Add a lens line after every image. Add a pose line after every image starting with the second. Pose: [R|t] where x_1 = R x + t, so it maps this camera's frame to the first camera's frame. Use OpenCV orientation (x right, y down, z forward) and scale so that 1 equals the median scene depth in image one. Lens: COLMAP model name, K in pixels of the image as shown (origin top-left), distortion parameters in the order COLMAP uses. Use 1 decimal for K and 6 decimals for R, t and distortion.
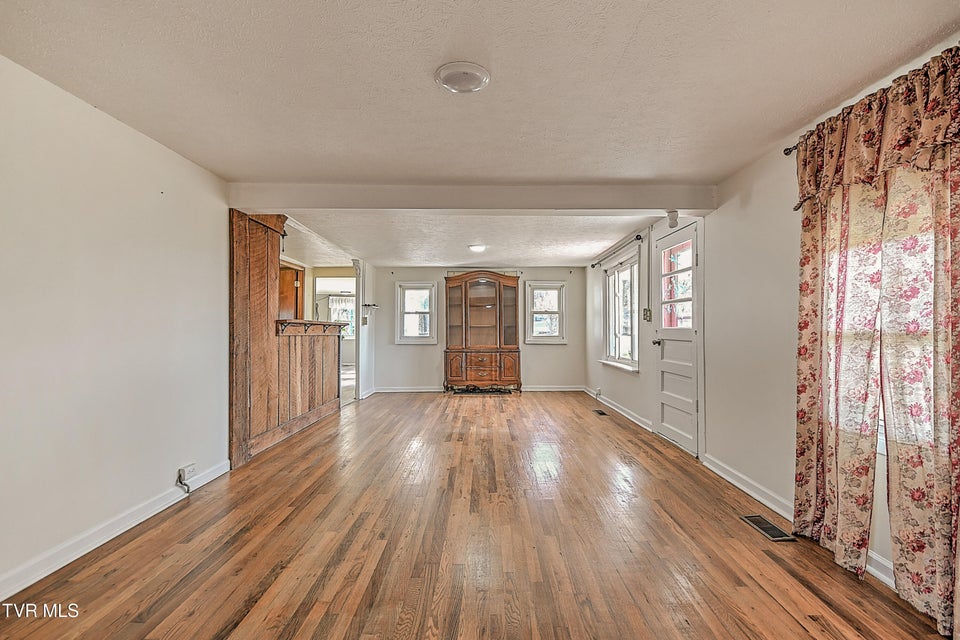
lens RADIAL K [[437.3, 0, 482.8], [0, 437.3, 324.4], [0, 0, 1]] dist [0.010889, -0.005563]
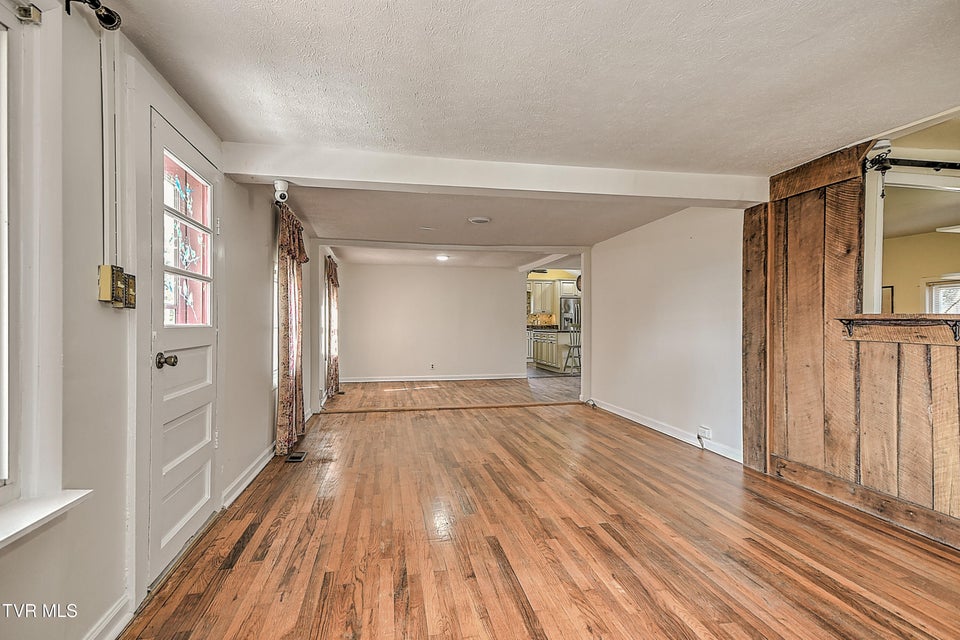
lens RADIAL K [[484.1, 0, 480.0], [0, 484.1, 320.0], [0, 0, 1]] dist [0.031704, 0.000064]
pose [[-0.981322, -0.005967, -0.192279, 0.305822], [-0.004010, 0.999936, -0.010563, 0.009401], [0.192330, -0.009595, -0.981283, 2.398412]]
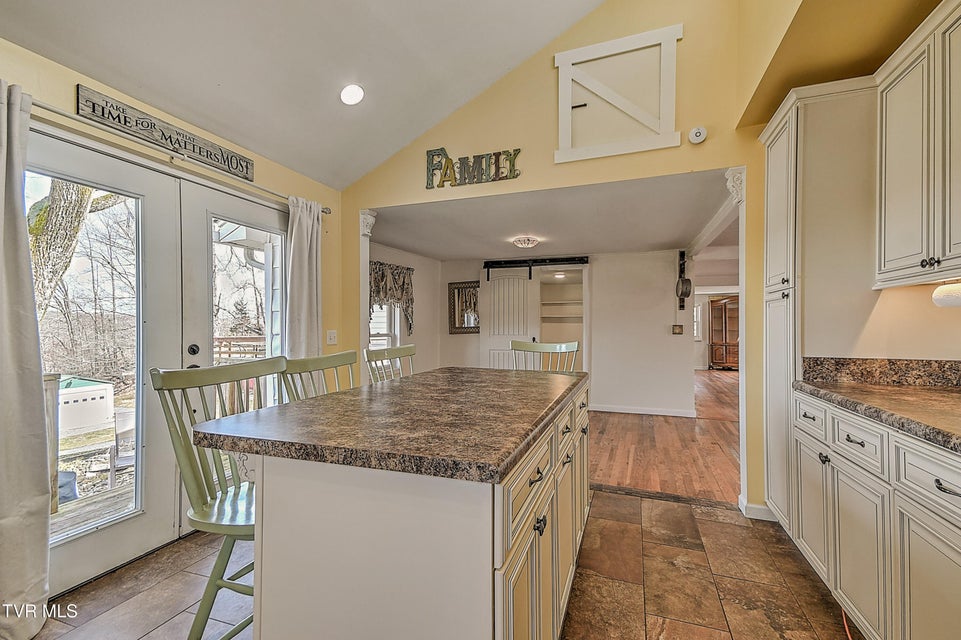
lens RADIAL K [[414.2, 0, 480.8], [0, 414.2, 322.8], [0, 0, 1]] dist [0.039986, -0.007140]
pose [[0.943474, -0.003818, -0.331425, -0.970194], [0.002610, 0.999988, -0.004088, -0.054485], [0.331437, 0.002991, 0.943473, -2.128950]]
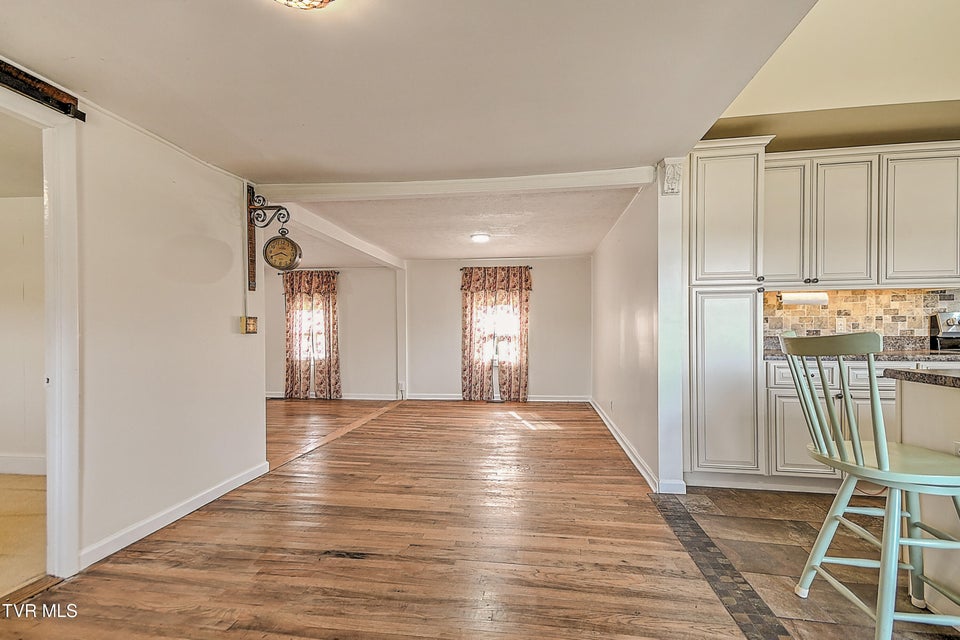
lens RADIAL K [[430.2, 0, 478.6], [0, 430.2, 335.5], [0, 0, 1]] dist [0.013750, -0.009841]
pose [[0.137151, -0.017846, 0.990389, -1.810291], [0.002891, 0.999841, 0.017616, -0.017330], [-0.990546, 0.000447, 0.137180, -0.671838]]
